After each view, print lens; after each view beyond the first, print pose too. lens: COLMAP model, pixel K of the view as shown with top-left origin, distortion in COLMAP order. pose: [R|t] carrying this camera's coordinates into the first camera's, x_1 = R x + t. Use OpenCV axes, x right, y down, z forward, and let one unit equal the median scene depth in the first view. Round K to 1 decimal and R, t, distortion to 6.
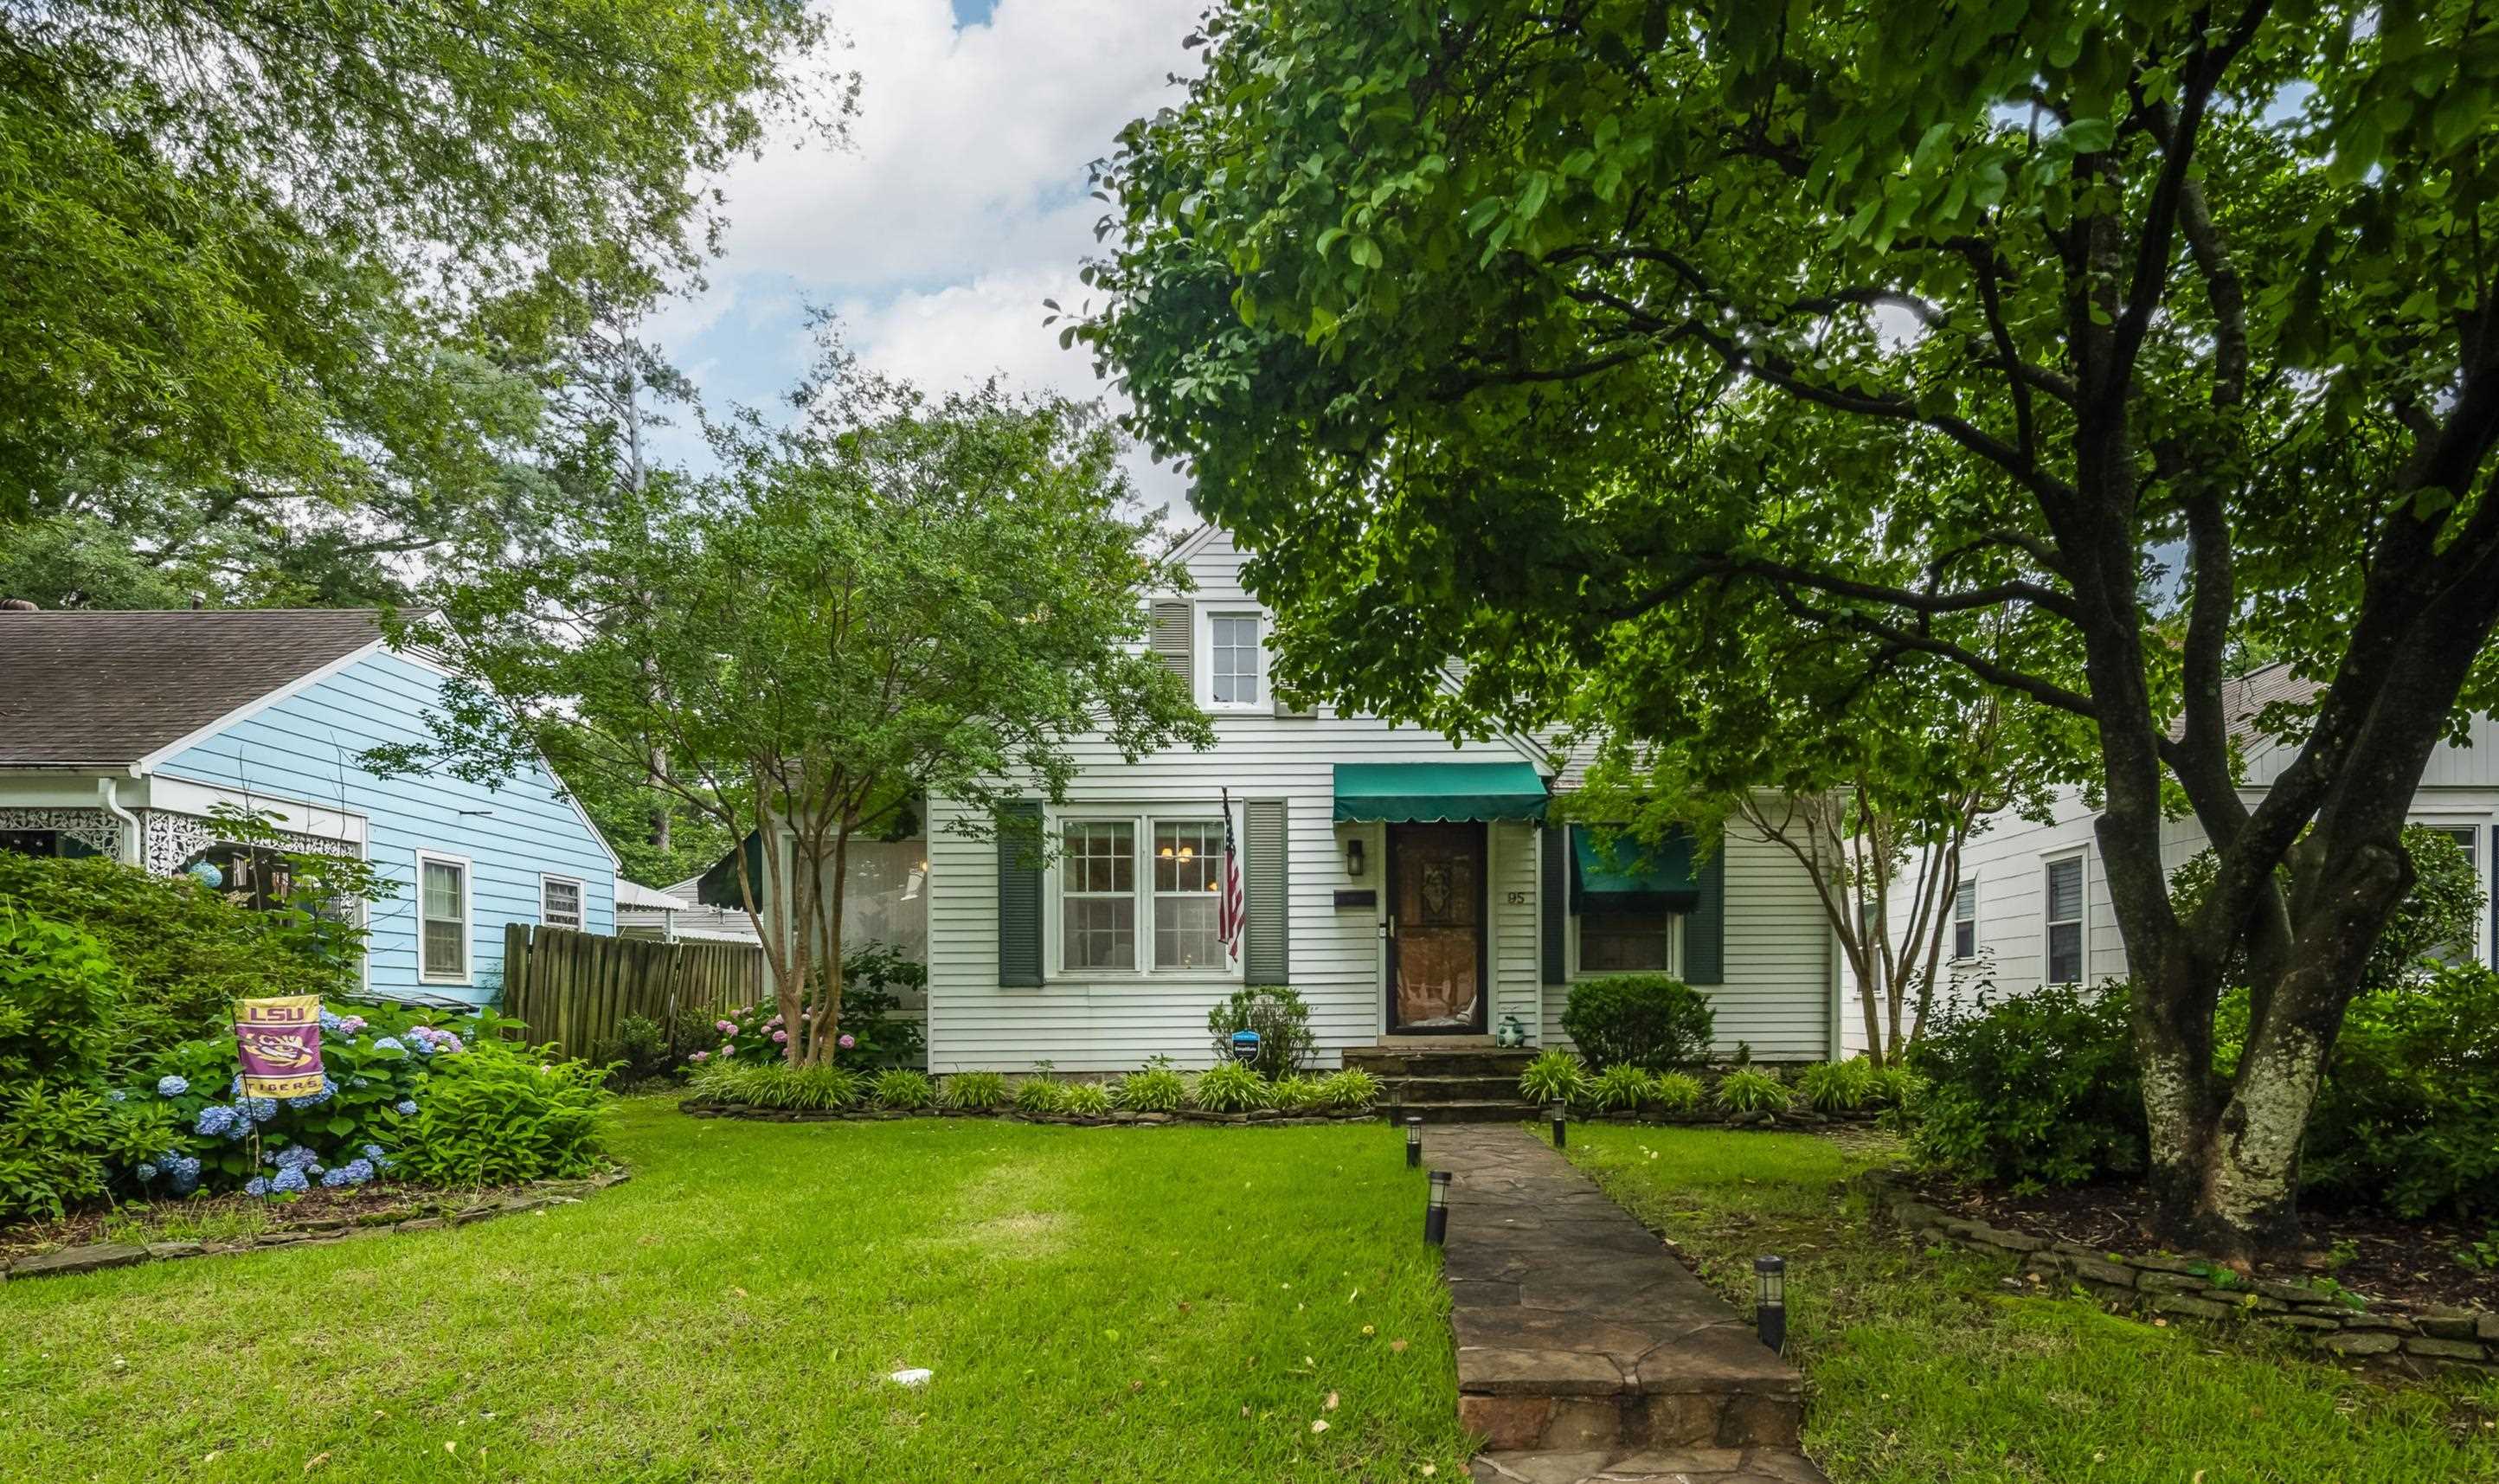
lens RADIAL K [[1327.5, 0, 1275.5], [0, 1327.5, 1085.4], [0, 0, 1]] dist [-0.000978, 0.000128]
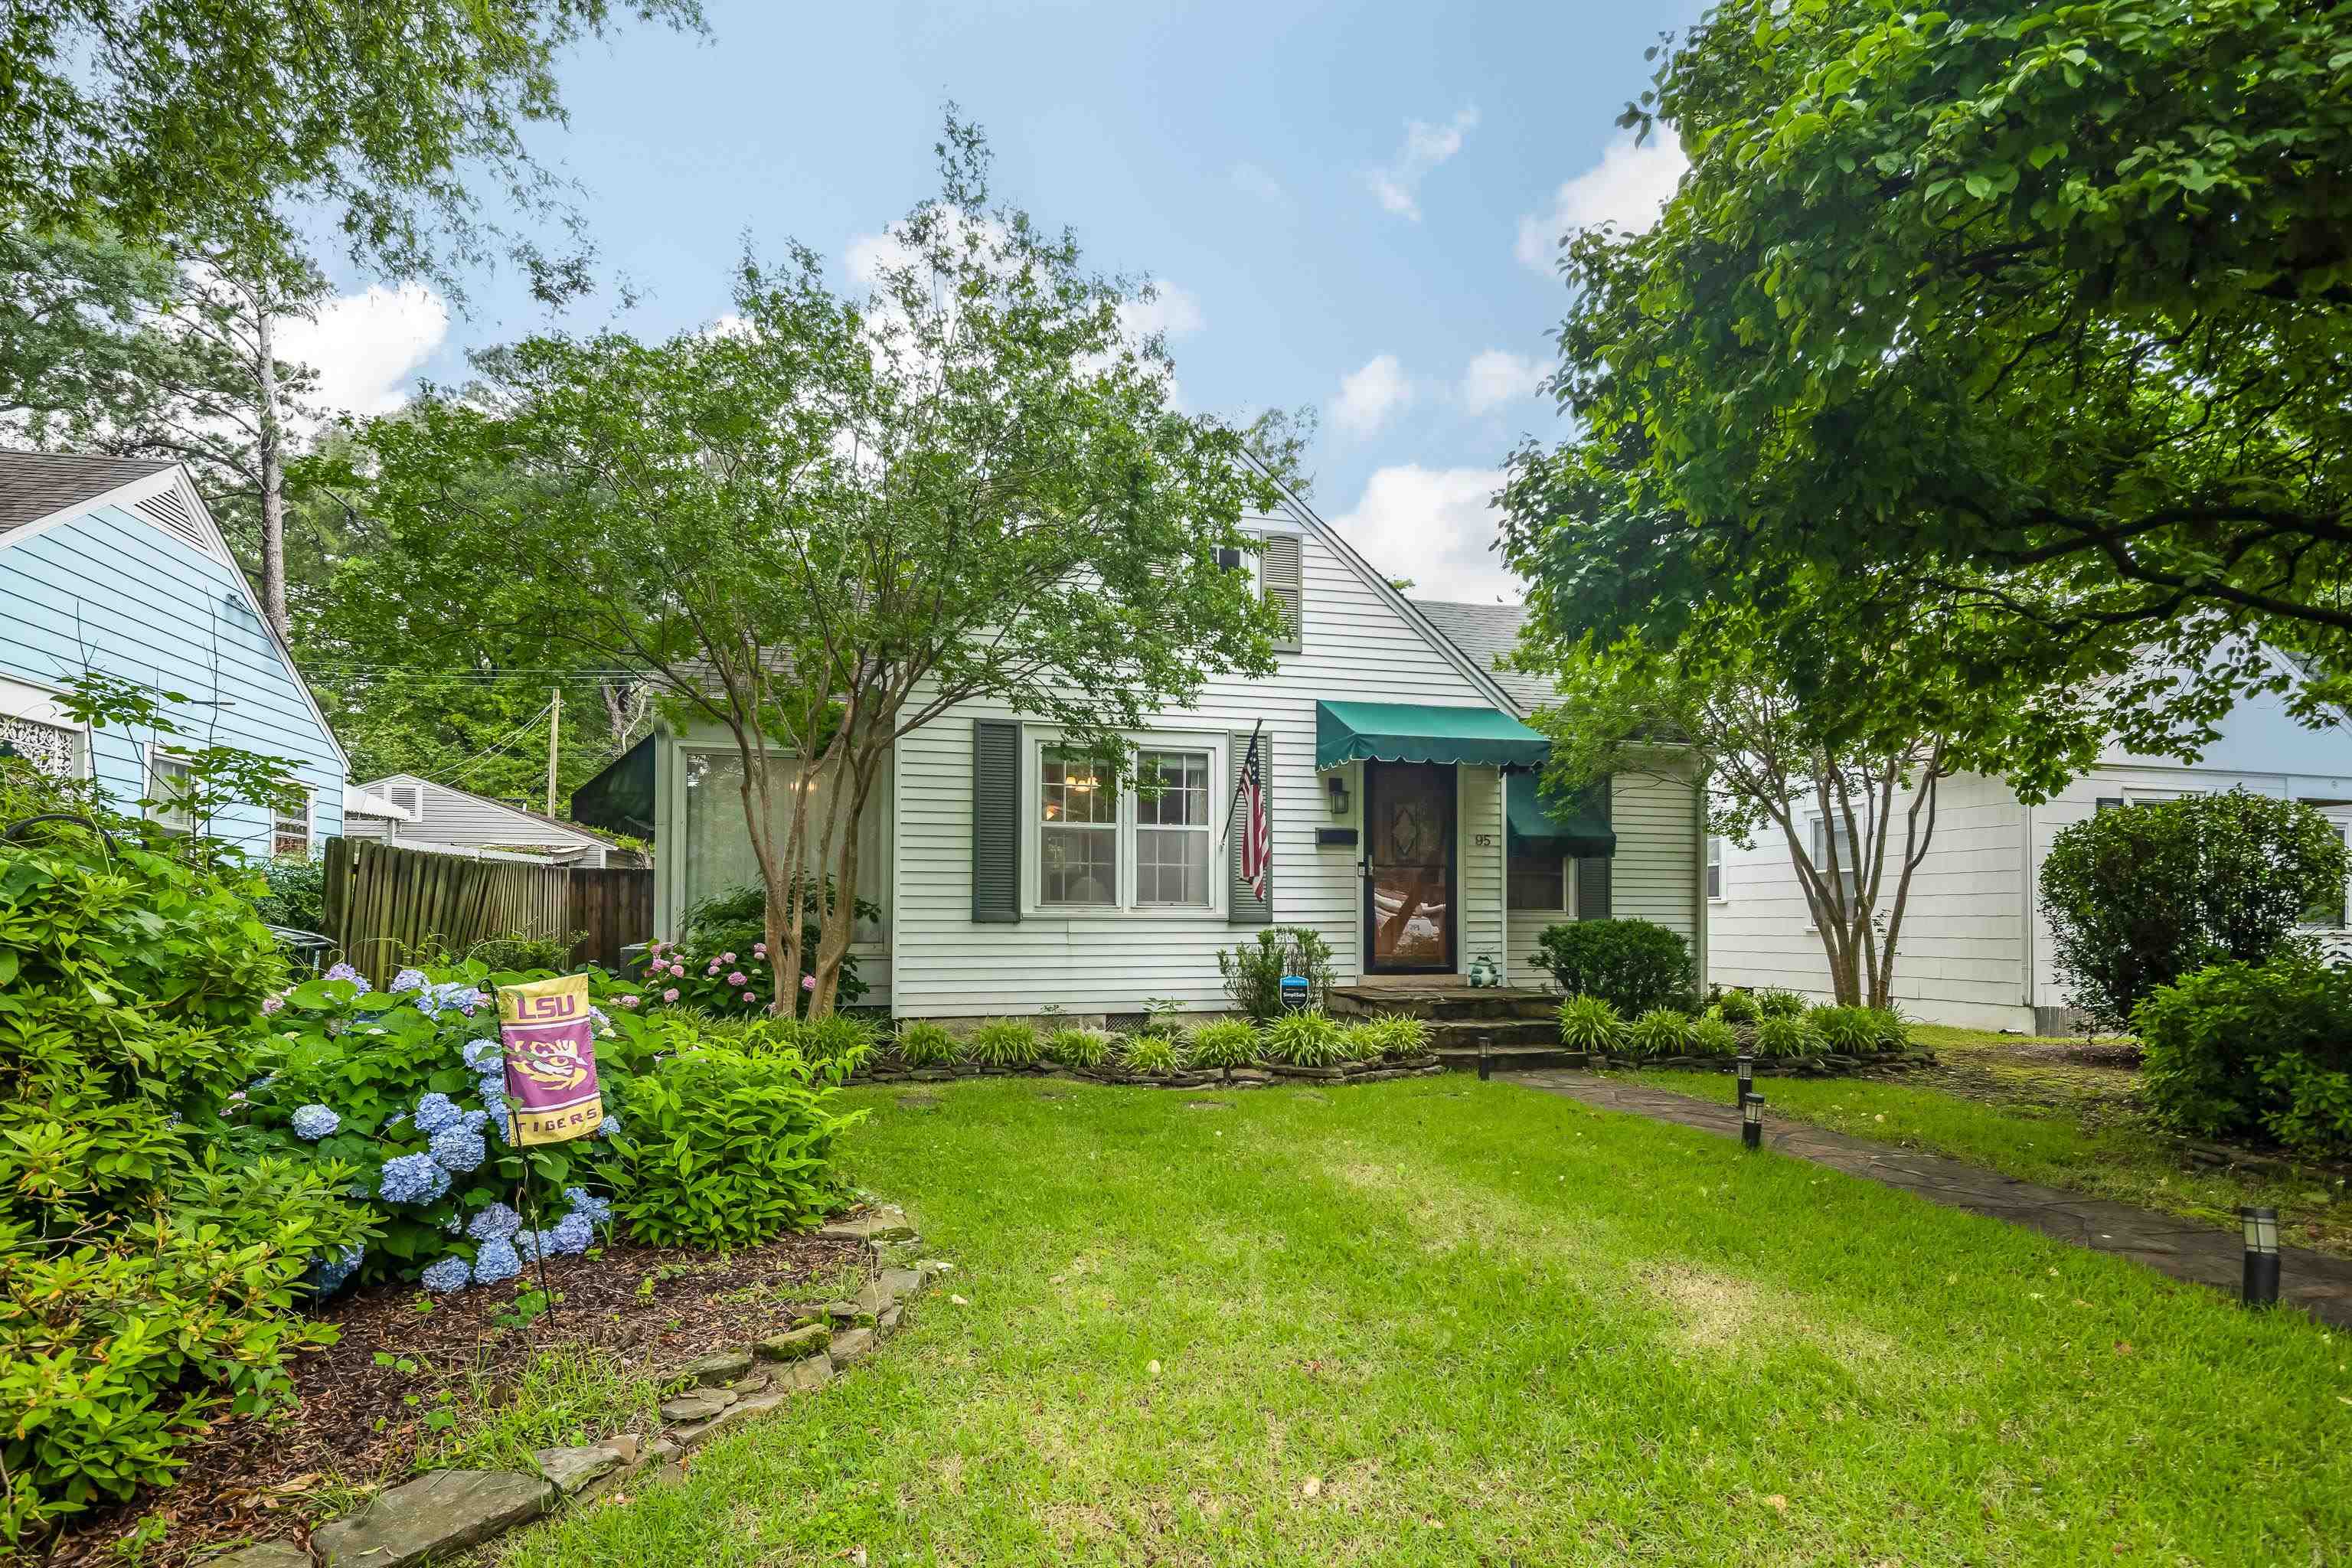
lens RADIAL K [[1174.1, 0, 1122.2], [0, 1174.1, 930.2], [0, 0, 1]] dist [0.002251, -0.003398]
pose [[0.971110, 0.007180, 0.238525, -0.303413], [0.004229, 0.998873, -0.047284, -0.030392], [-0.238596, 0.046926, 0.969985, 0.193170]]
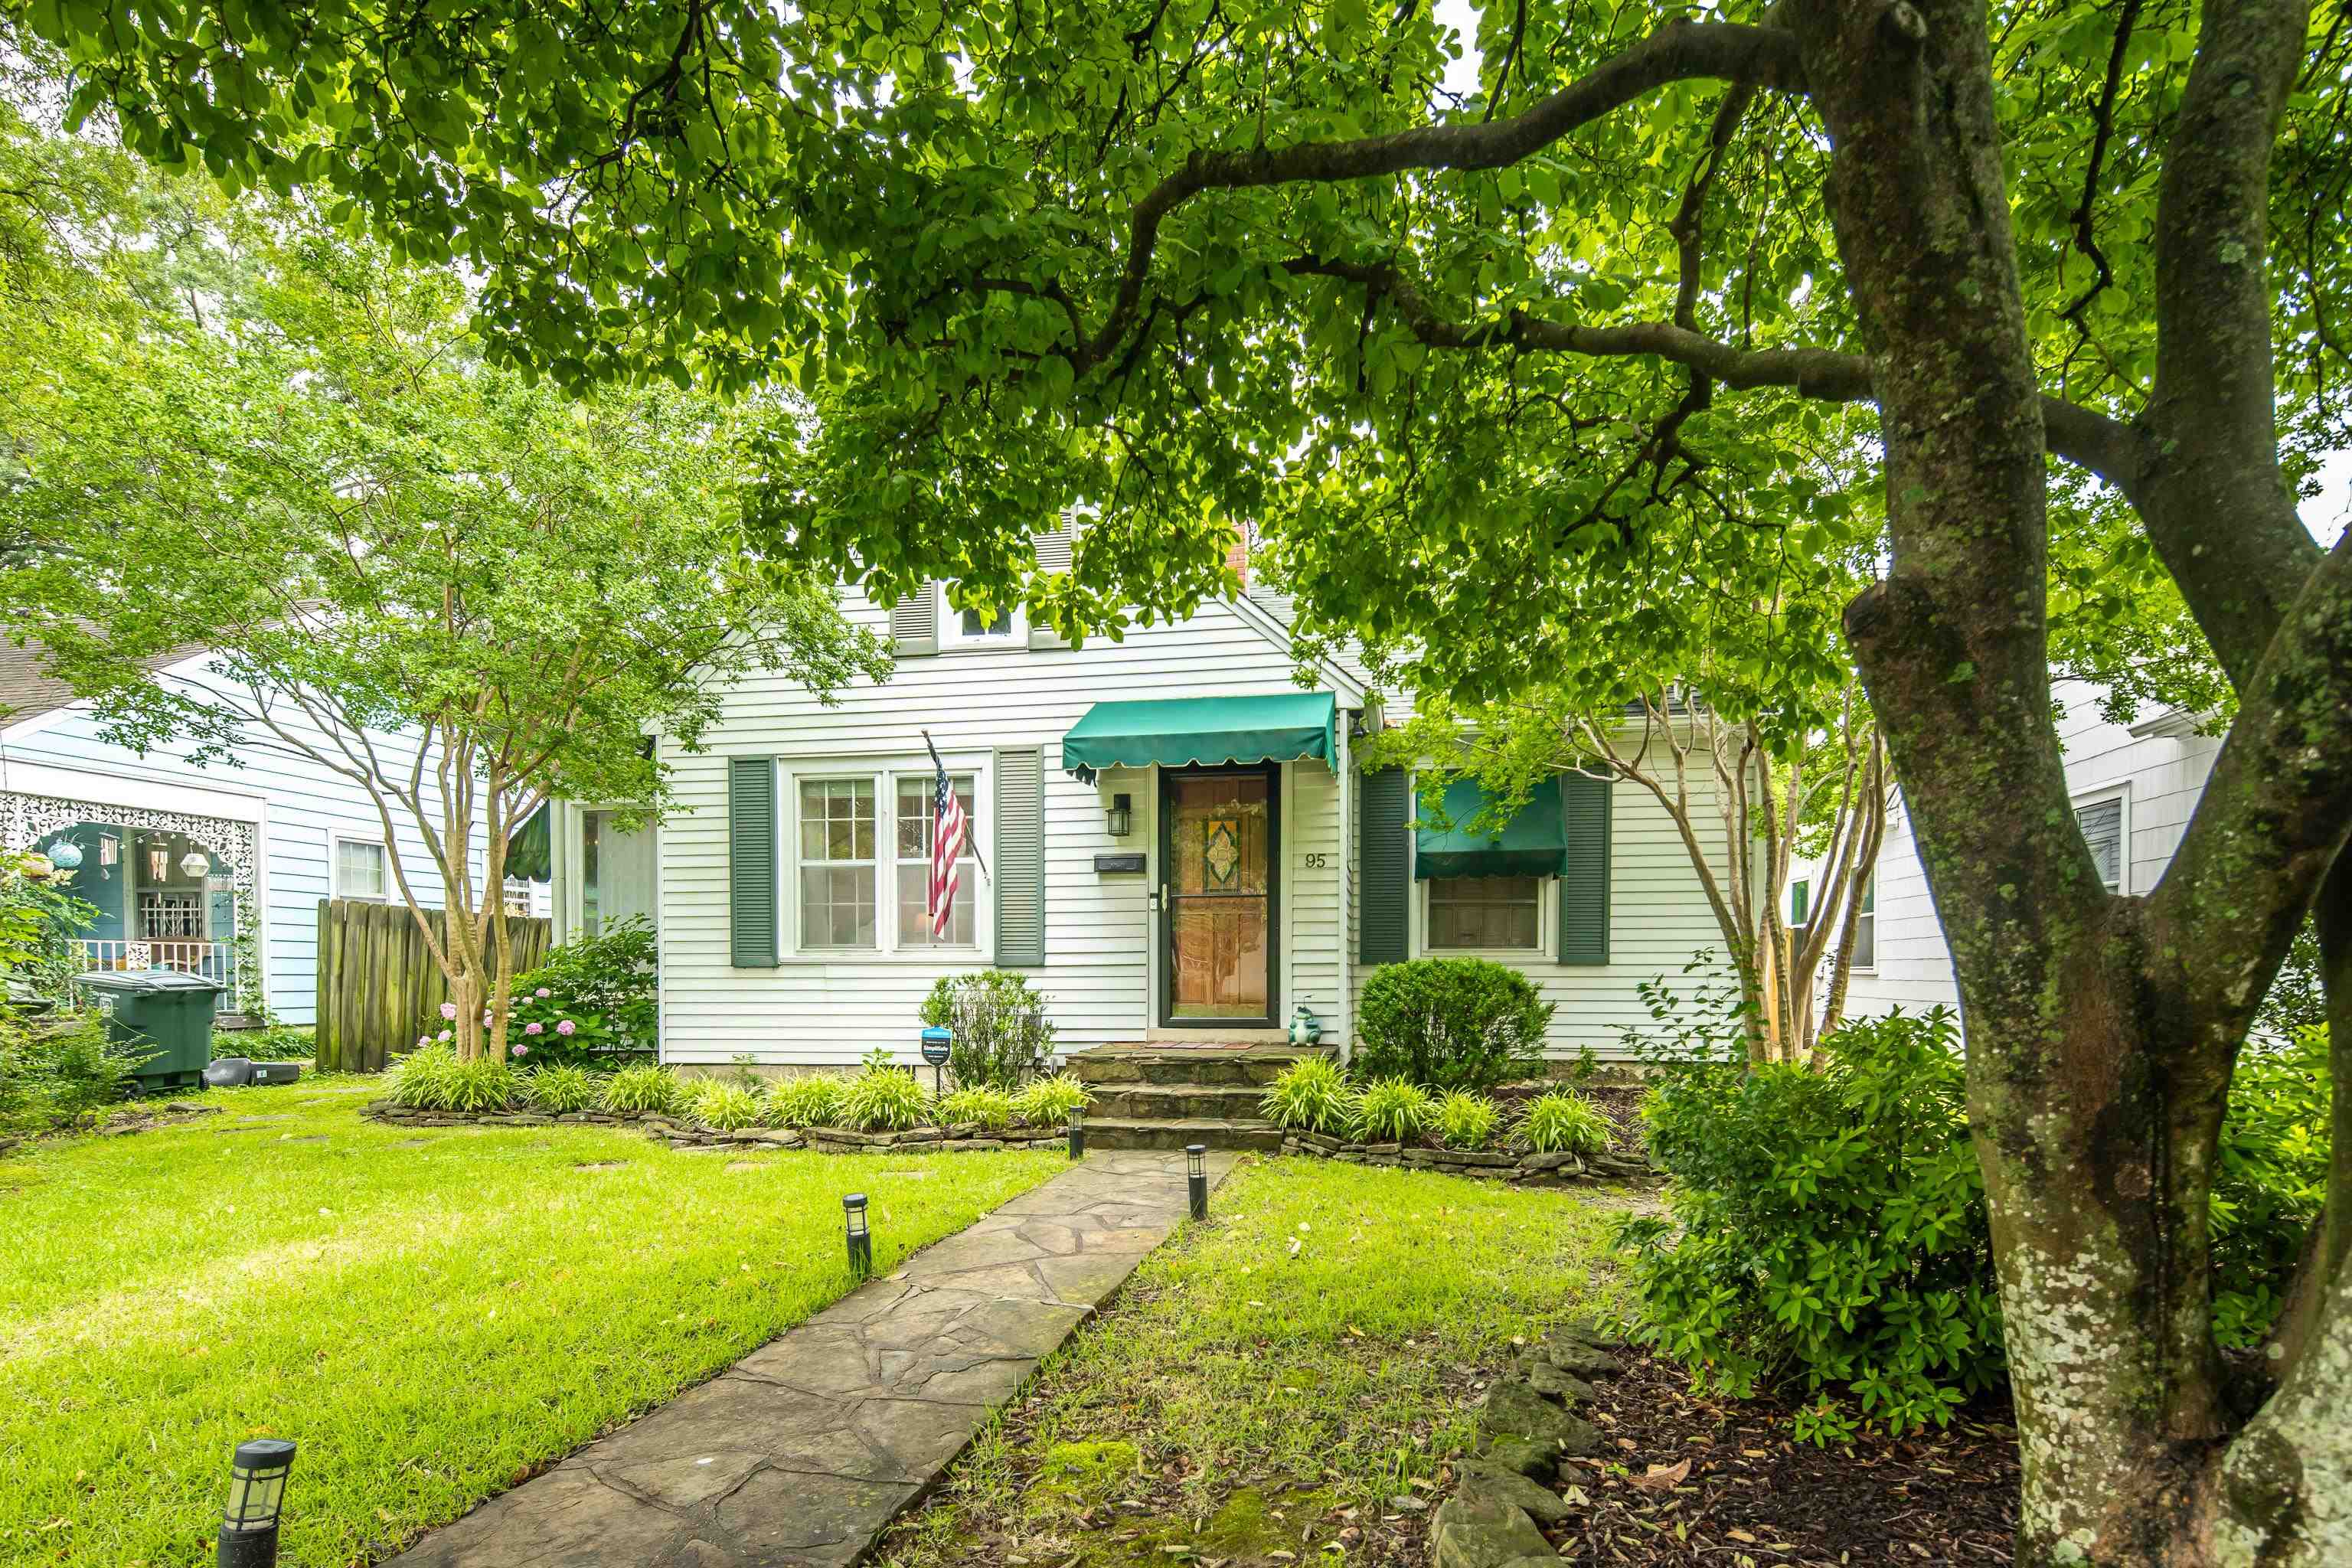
lens RADIAL K [[1174.1, 0, 1140.4], [0, 1174.1, 1038.0], [0, 0, 1]] dist [0.002251, -0.003398]
pose [[0.983117, 0.015241, -0.182340, 0.208422], [-0.014648, 0.999882, 0.004600, -0.034742], [0.182389, -0.001851, 0.983225, 0.276267]]
